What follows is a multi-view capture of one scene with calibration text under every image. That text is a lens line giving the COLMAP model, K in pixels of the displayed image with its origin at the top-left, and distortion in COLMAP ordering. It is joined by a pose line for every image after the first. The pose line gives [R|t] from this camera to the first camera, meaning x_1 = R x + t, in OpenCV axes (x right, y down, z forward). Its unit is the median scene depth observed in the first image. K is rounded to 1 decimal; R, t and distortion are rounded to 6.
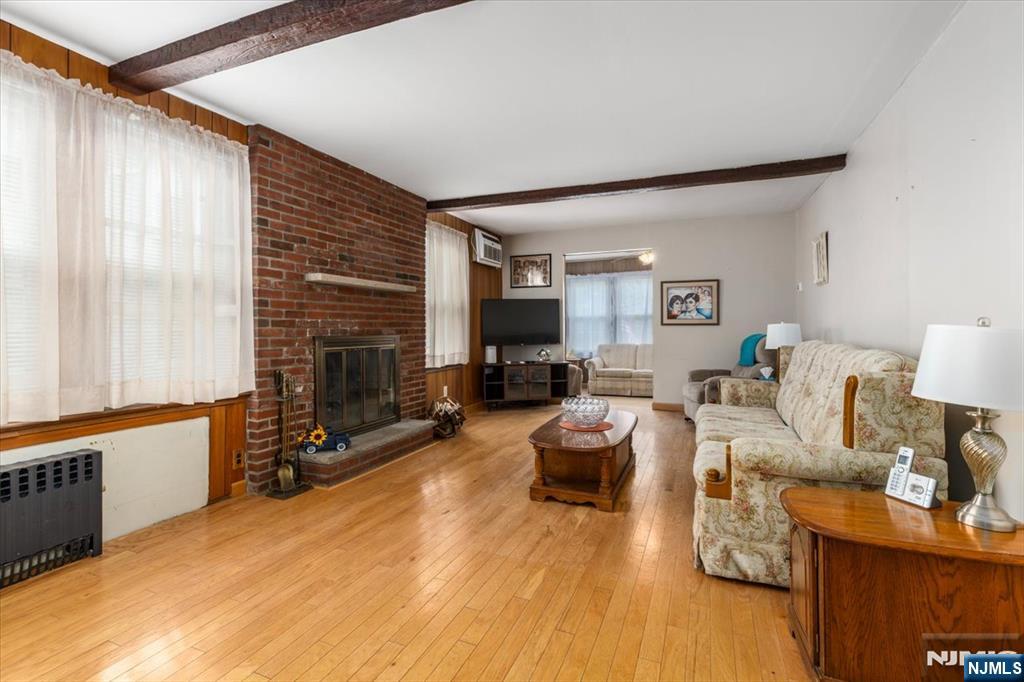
lens RADIAL K [[464.7, 0, 512.3], [0, 464.7, 319.7], [0, 0, 1]] dist [0.000569, -0.000138]
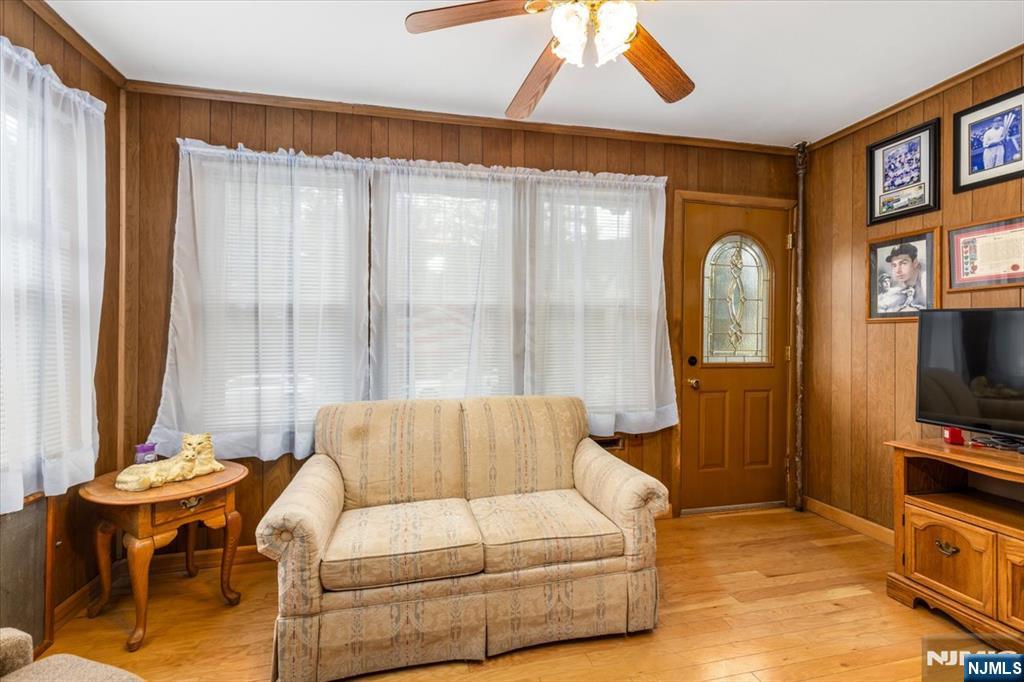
lens RADIAL K [[468.9, 0, 511.4], [0, 468.9, 334.6], [0, 0, 1]] dist [0.004133, 0.000005]
pose [[0.818836, 0.005376, 0.574003, 0.301298], [-0.012482, 0.999886, 0.008442, 0.017746], [-0.573892, -0.014078, 0.818810, 1.798117]]
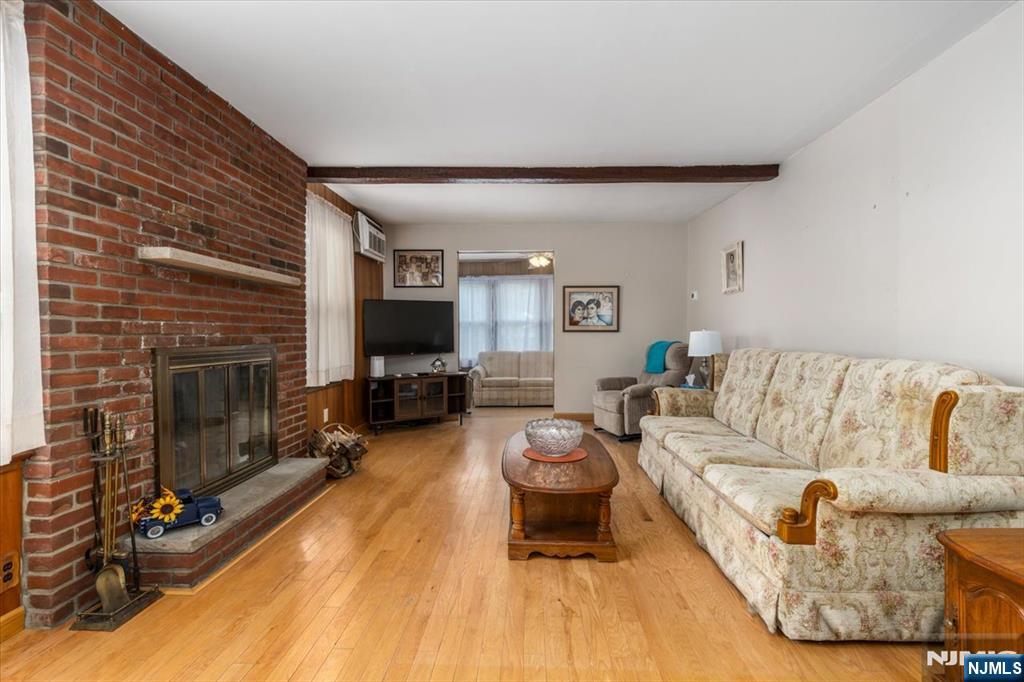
lens RADIAL K [[468.9, 0, 511.4], [0, 468.9, 334.6], [0, 0, 1]] dist [0.004133, 0.000005]
pose [[0.939179, 0.001222, 0.343427, -0.192332], [-0.007967, 0.999802, 0.018229, 0.001938], [-0.343337, -0.019857, 0.939002, 0.240877]]
